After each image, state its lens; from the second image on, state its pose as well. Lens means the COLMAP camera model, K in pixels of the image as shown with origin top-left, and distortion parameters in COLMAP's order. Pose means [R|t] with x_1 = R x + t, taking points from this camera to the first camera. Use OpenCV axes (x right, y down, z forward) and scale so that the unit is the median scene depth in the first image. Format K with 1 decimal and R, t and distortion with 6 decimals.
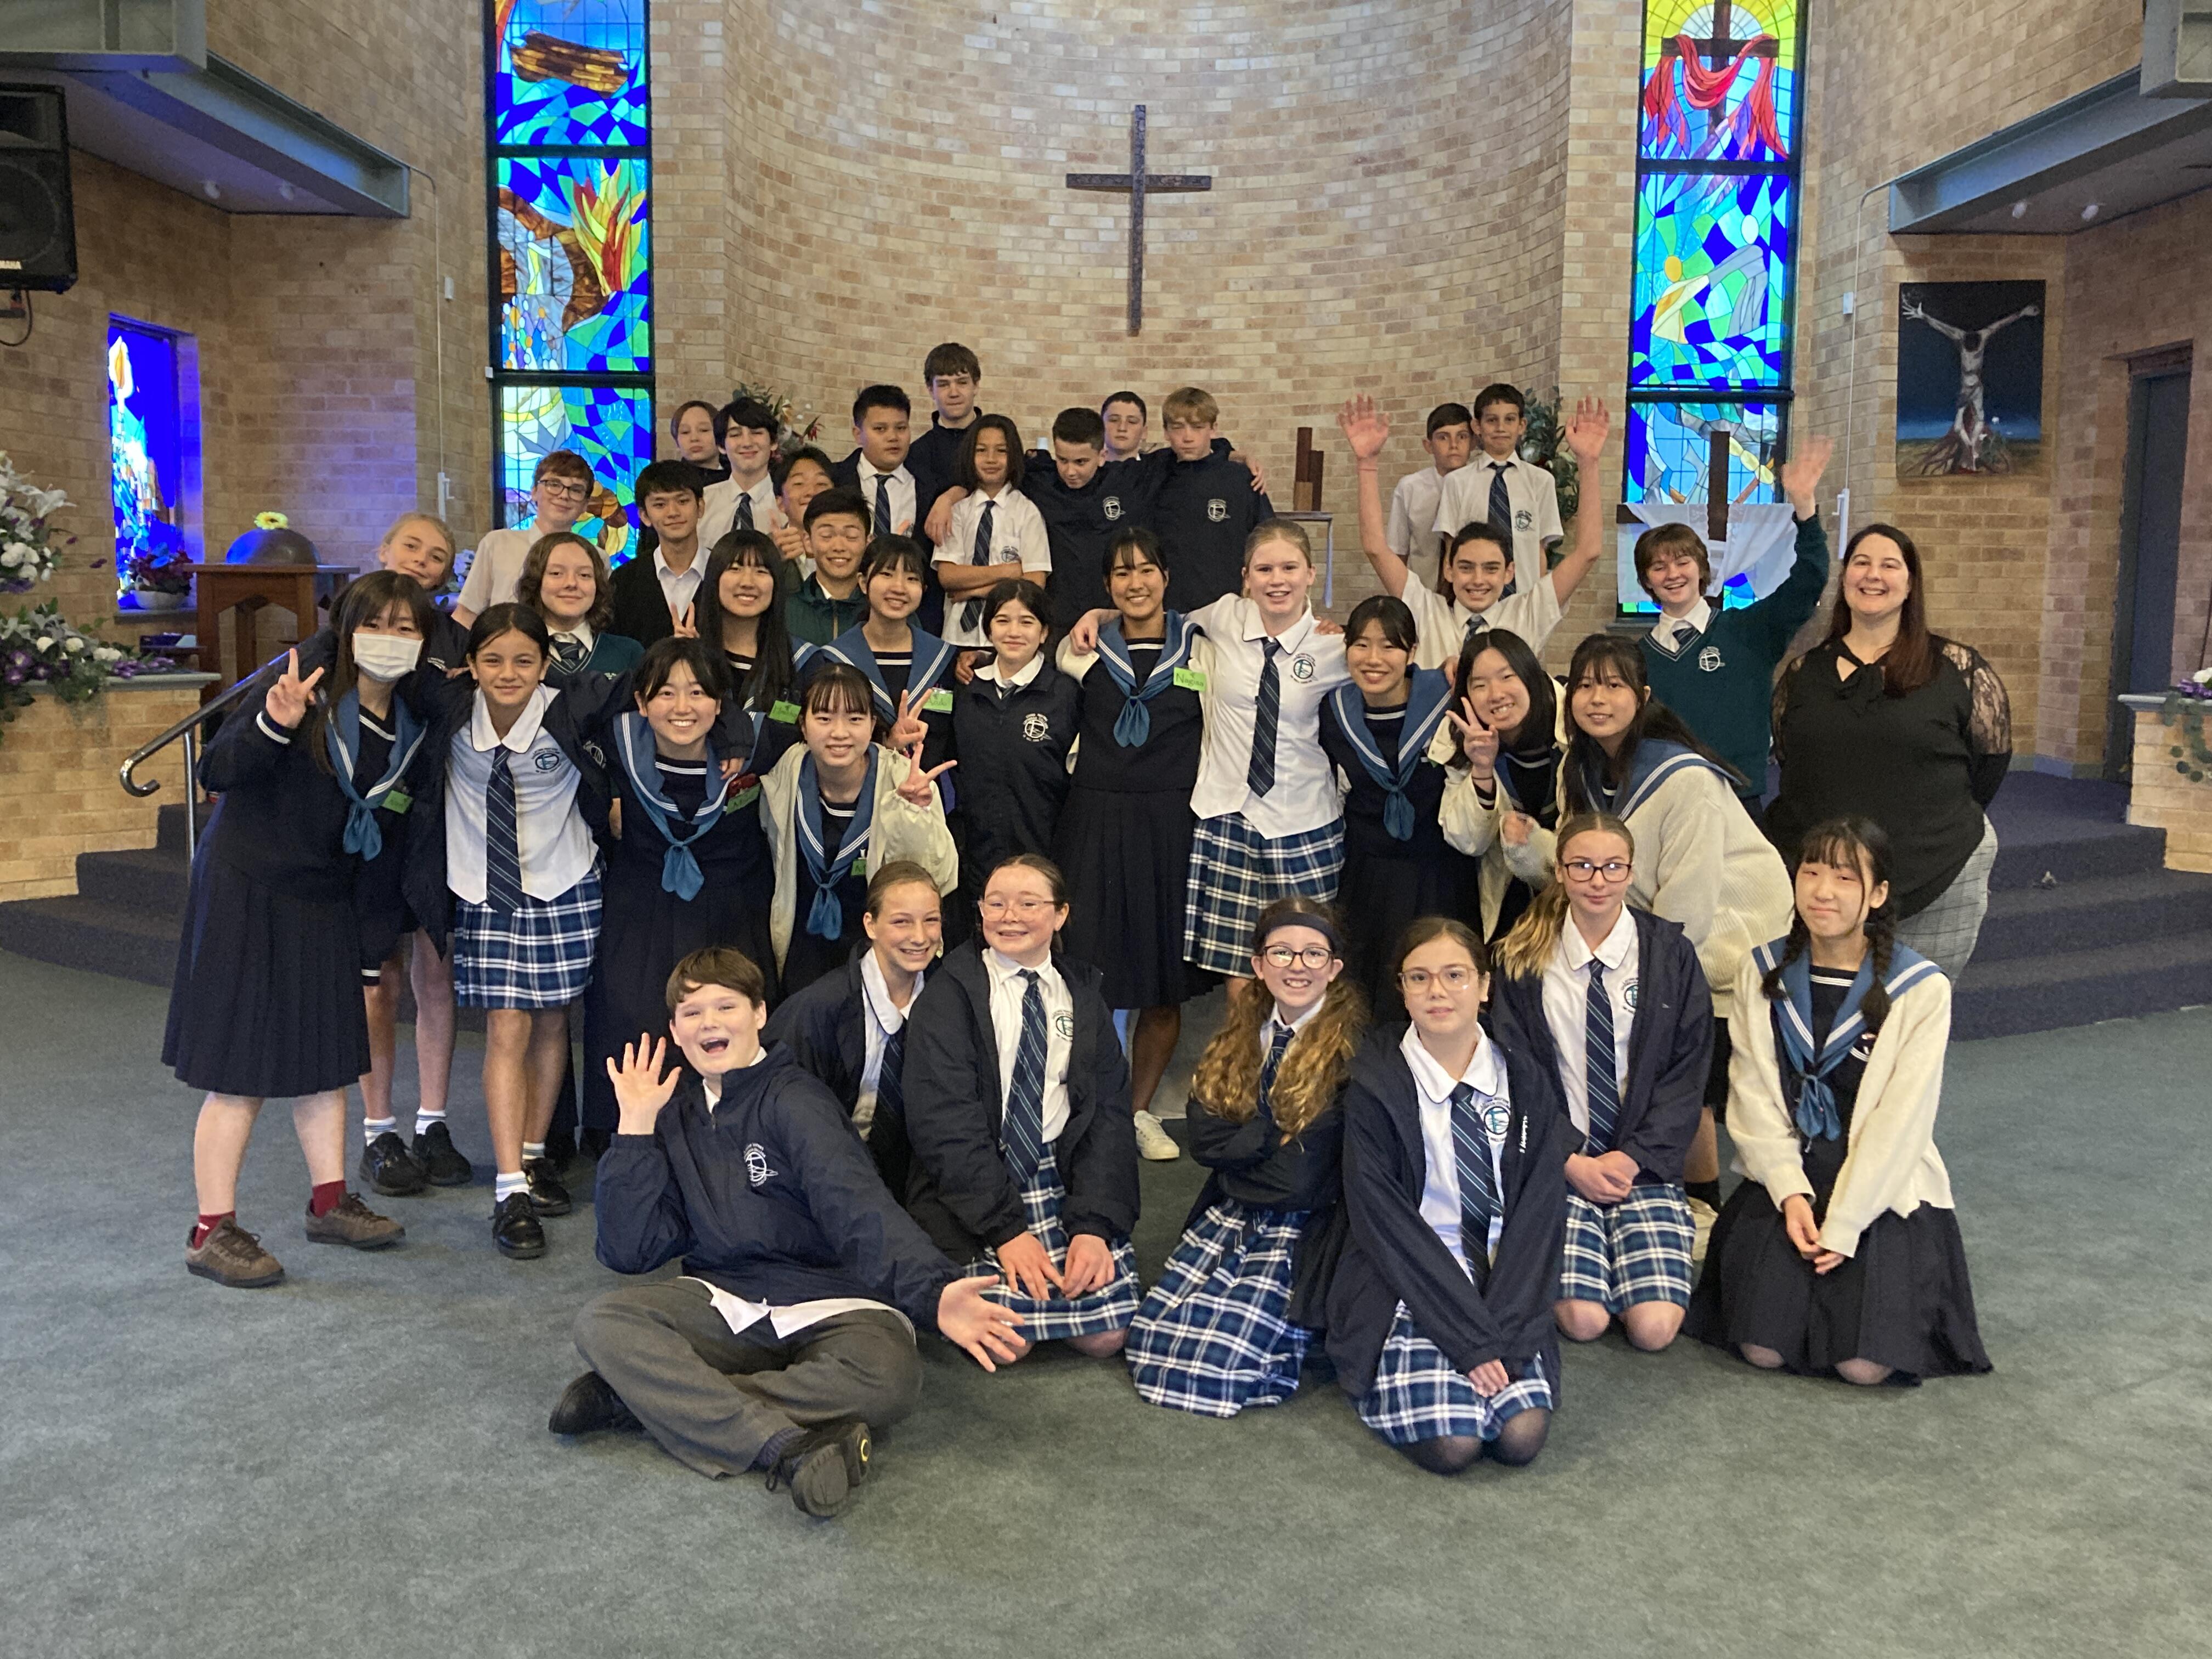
lens RADIAL K [[2147.4, 0, 1103.2], [0, 2147.4, 841.7], [0, 0, 1]] dist [0.026282, 0.000000]
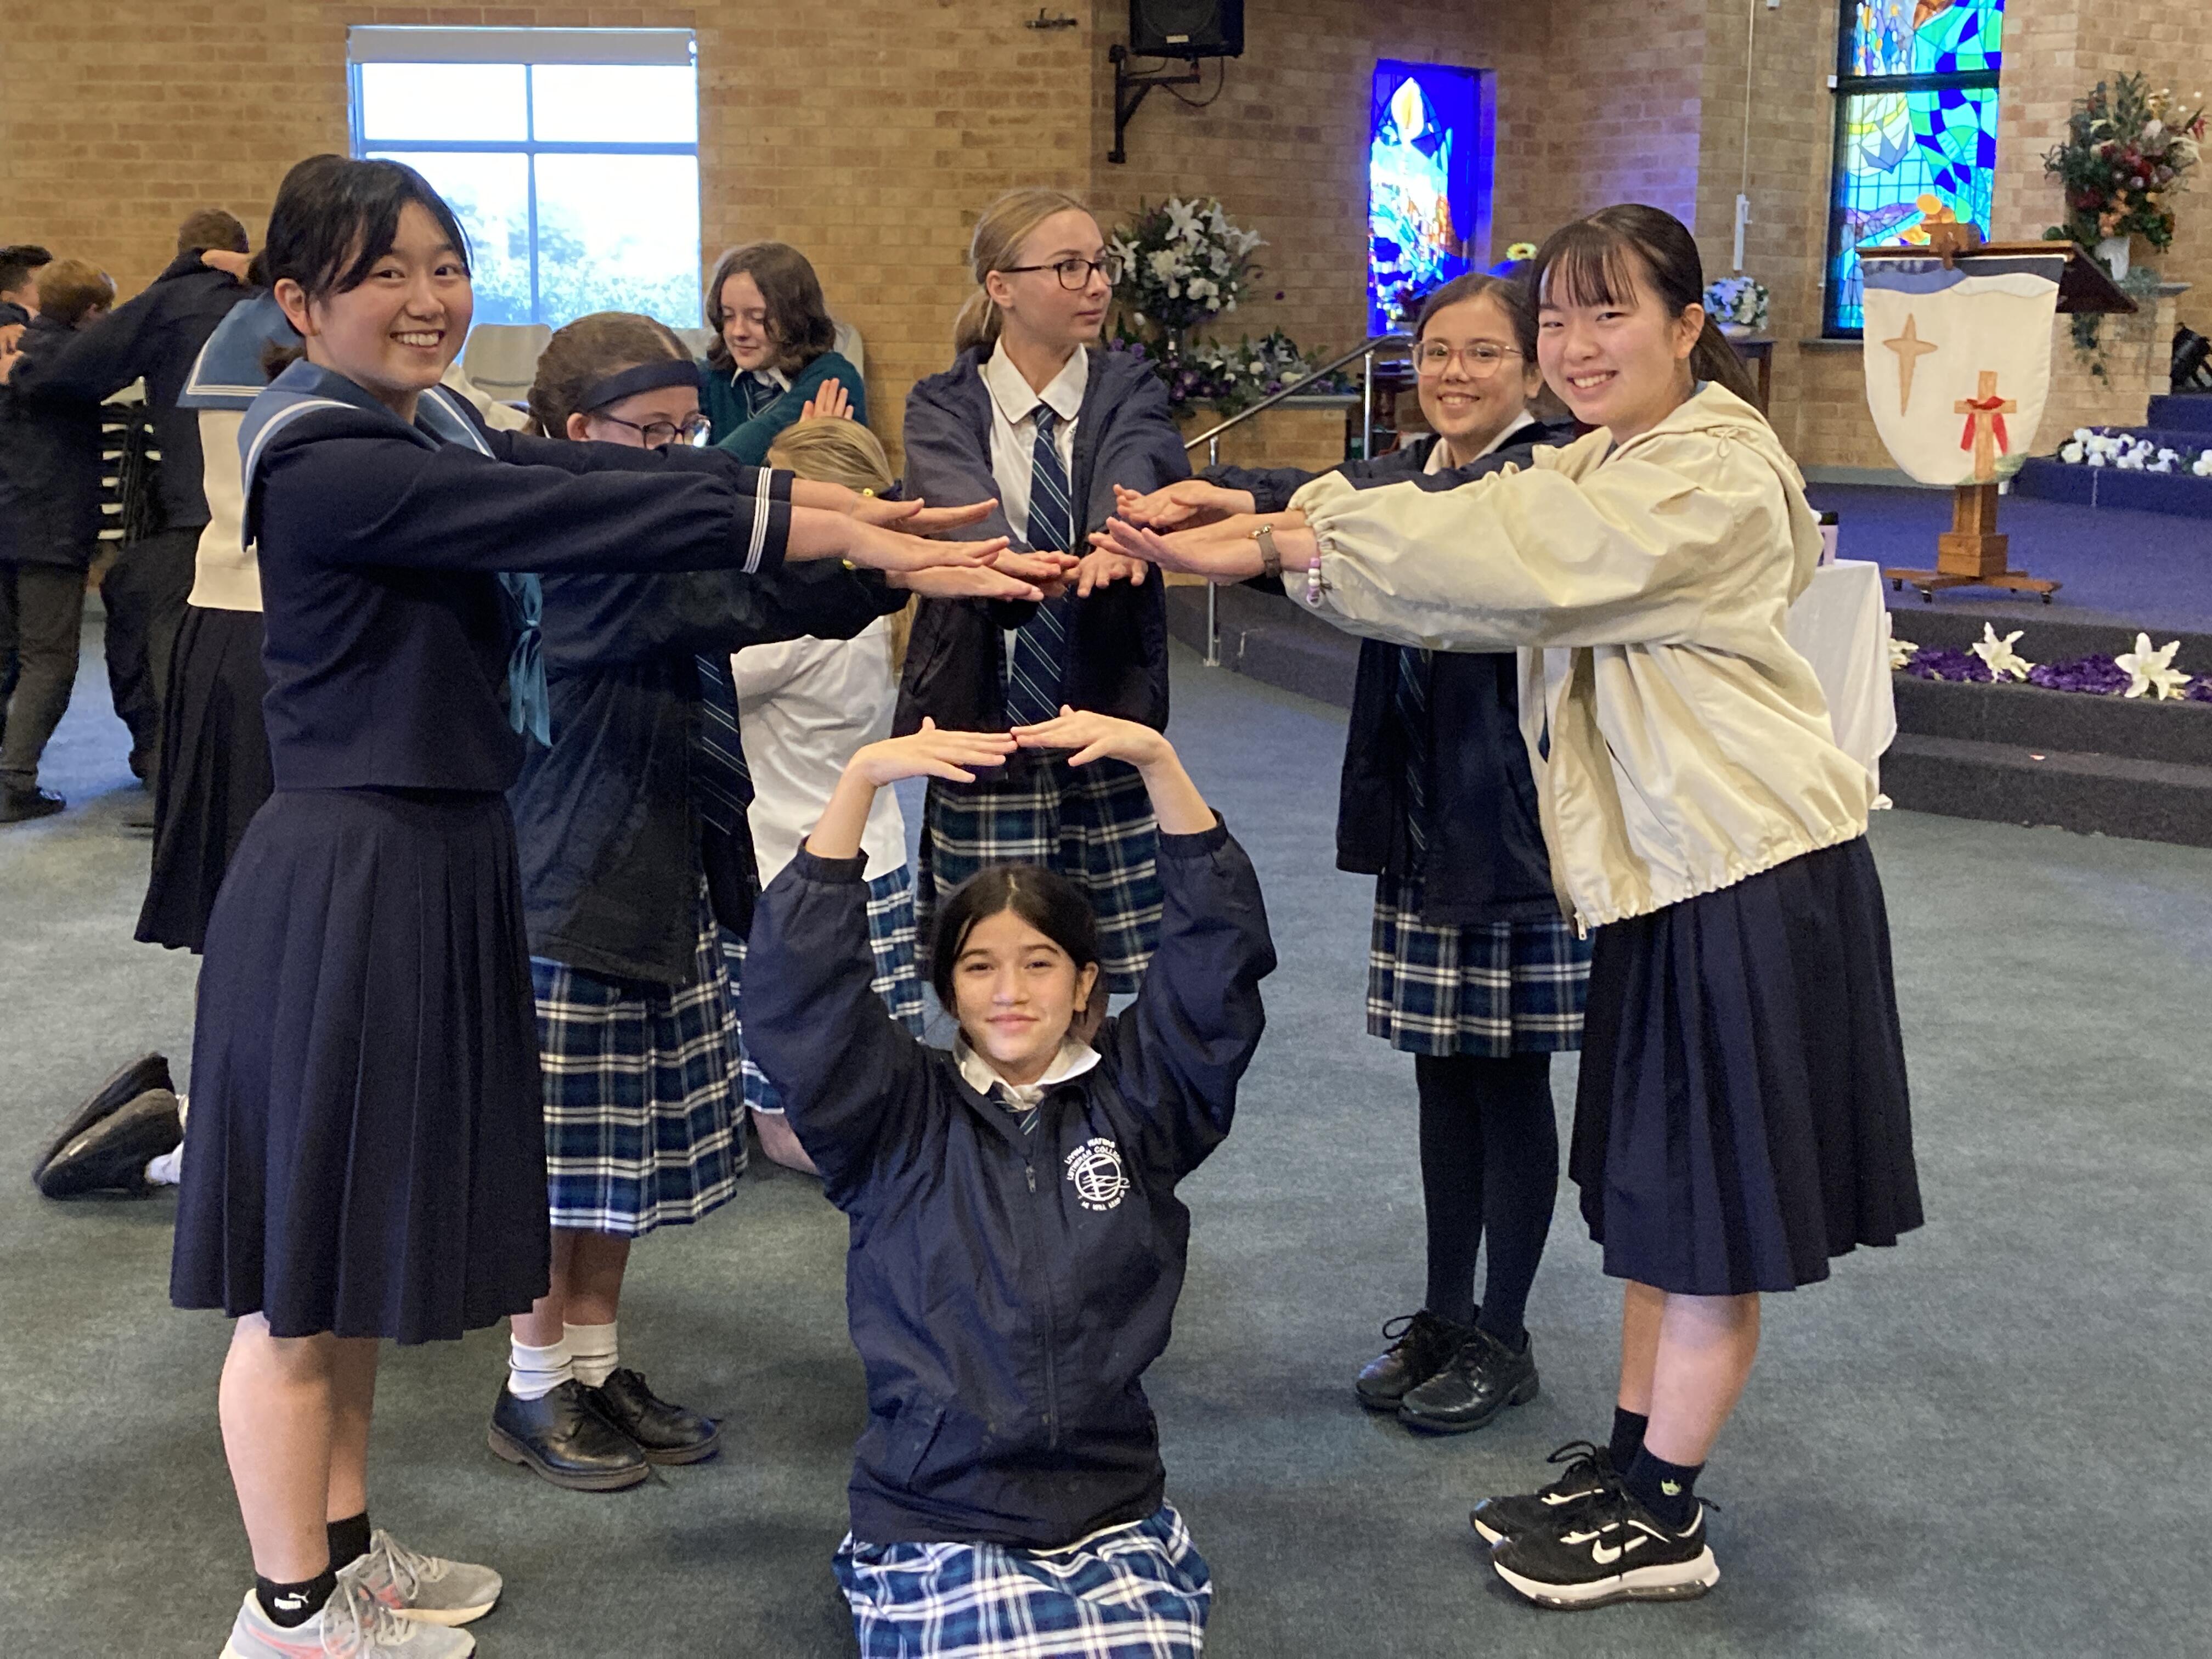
lens RADIAL K [[2883.7, 0, 1113.6], [0, 2883.7, 820.3], [0, 0, 1]] dist [0.017931, 0.000000]
pose [[0.702189, 0.119156, -0.701949, 0.397937], [-0.084140, 0.992876, 0.084373, 0.015984], [0.707002, -0.000184, 0.707212, -0.083822]]
